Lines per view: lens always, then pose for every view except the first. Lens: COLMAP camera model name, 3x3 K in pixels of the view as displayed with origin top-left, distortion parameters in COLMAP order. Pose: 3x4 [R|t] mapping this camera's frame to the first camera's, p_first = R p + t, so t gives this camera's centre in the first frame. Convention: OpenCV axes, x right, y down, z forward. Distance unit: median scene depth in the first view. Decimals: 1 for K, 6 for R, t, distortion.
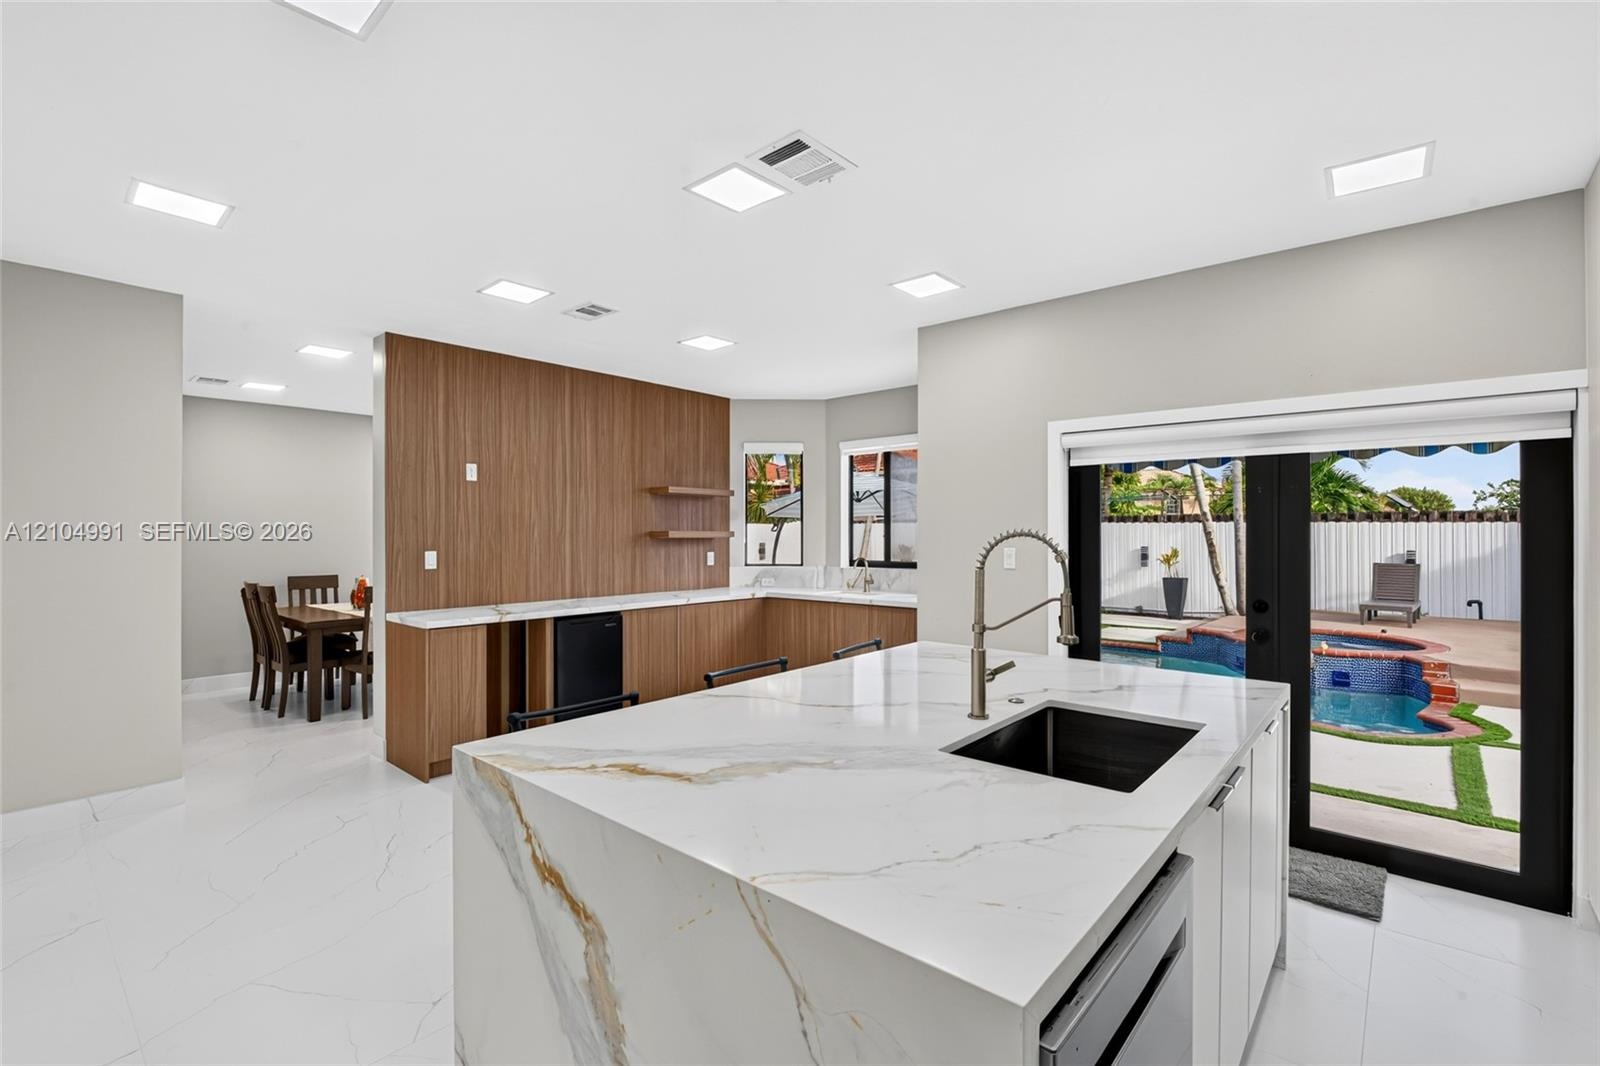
lens RADIAL K [[708.6, 0, 807.7], [0, 708.6, 541.4], [0, 0, 1]] dist [-0.000644, -0.000494]
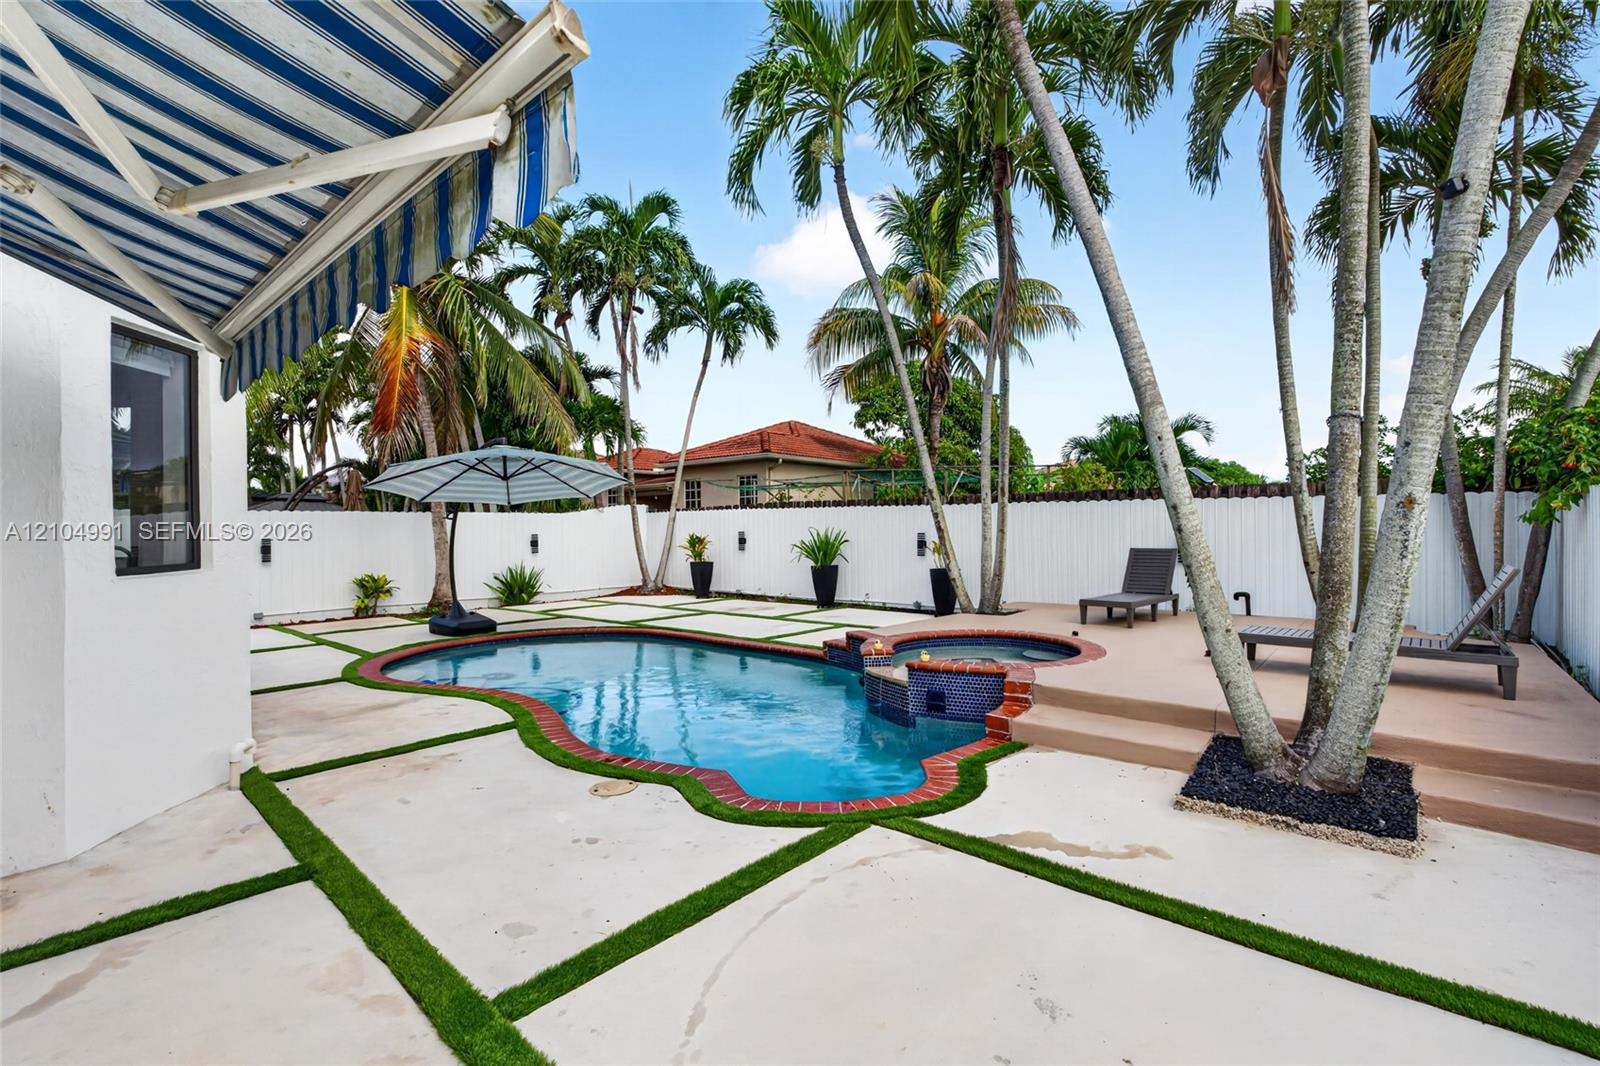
lens RADIAL K [[708.6, 0, 807.7], [0, 708.6, 541.4], [0, 0, 1]] dist [-0.000644, -0.000494]
pose [[0.999963, -0.008282, -0.002248, 0.429024], [0.008294, 0.999952, 0.005277, 0.015036], [0.002204, -0.005295, 0.999984, 0.177926]]
